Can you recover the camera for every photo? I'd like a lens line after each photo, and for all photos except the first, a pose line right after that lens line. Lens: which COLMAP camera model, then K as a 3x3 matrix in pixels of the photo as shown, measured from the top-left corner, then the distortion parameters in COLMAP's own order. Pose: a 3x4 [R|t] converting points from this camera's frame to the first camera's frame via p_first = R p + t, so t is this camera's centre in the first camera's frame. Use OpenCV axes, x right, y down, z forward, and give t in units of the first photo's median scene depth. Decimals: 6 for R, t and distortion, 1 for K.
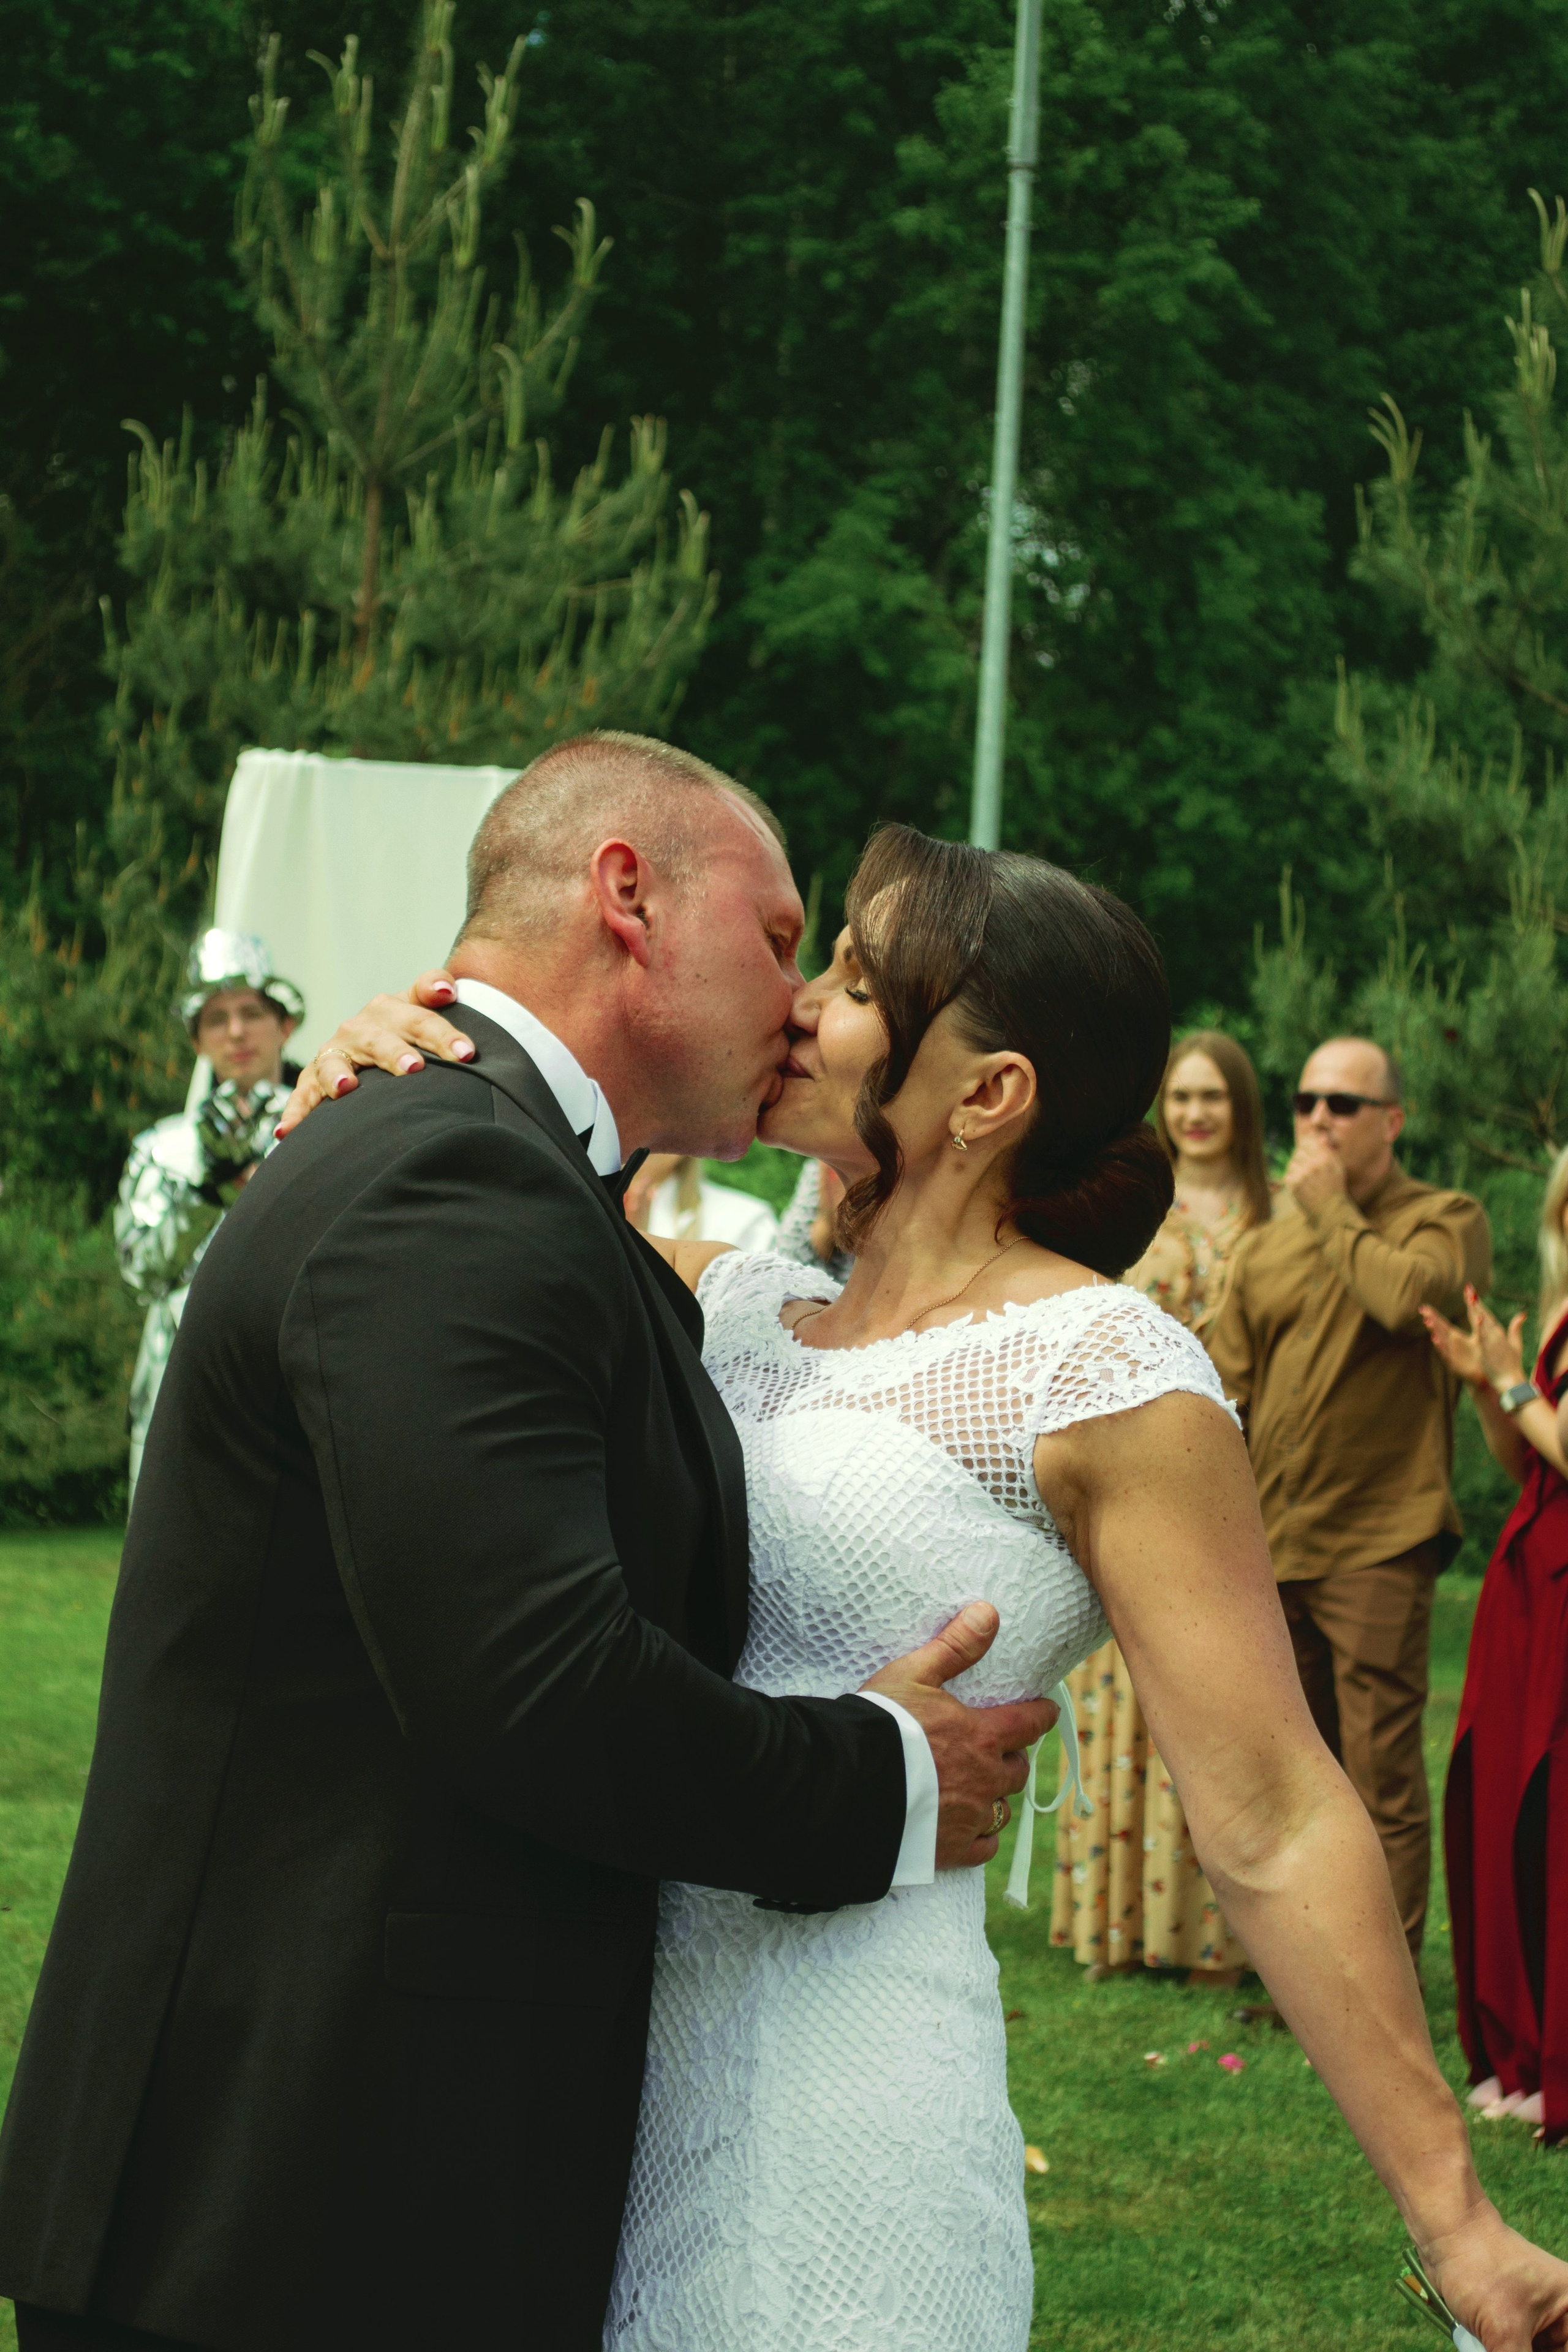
lens RADIAL K [[5499.0, 0, 784.0], [0, 5499.0, 1176.0], [0, 0, 1]] dist [0.064582, 0.370657]
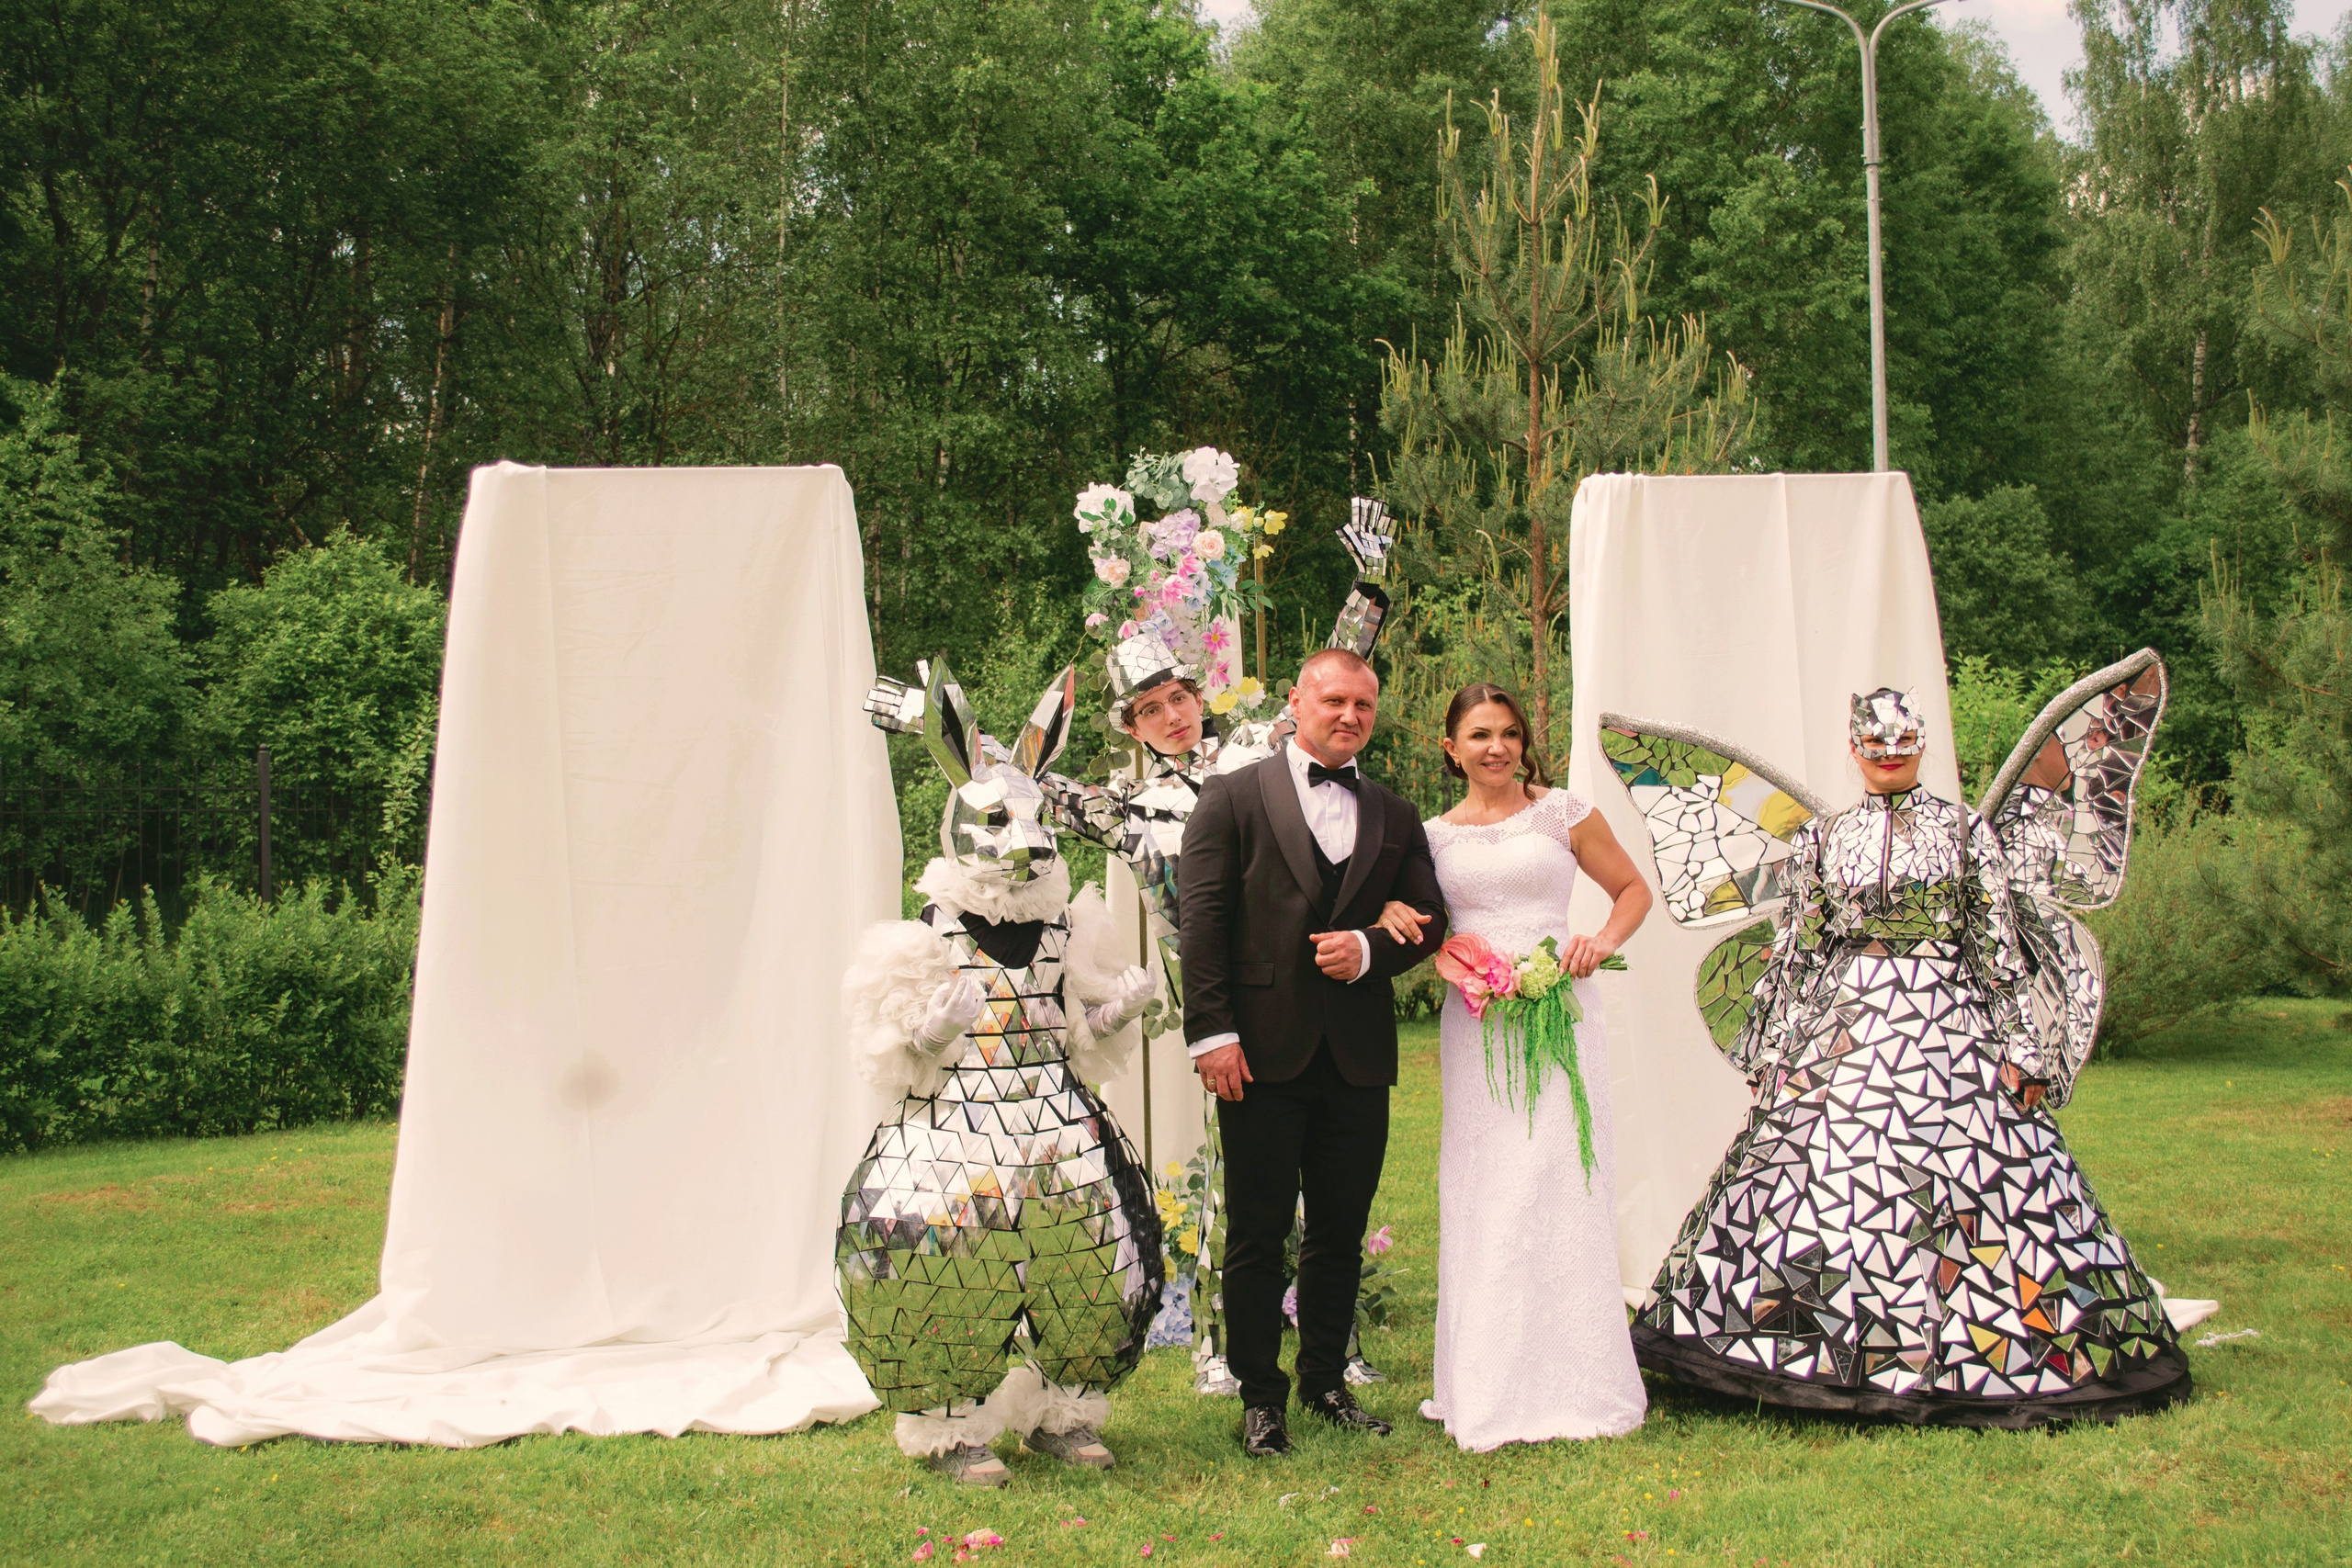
lens RADIAL K [[2524.5, 0, 1176.0], [0, 2524.5, 784.0], [0, 0, 1]] dist [-0.058411, 0.017483]
pose [[0.983298, -0.079329, -0.163807, -0.066287], [0.078064, 0.996848, -0.014157, -0.003040], [0.164413, 0.001134, 0.986391, 0.269380]]
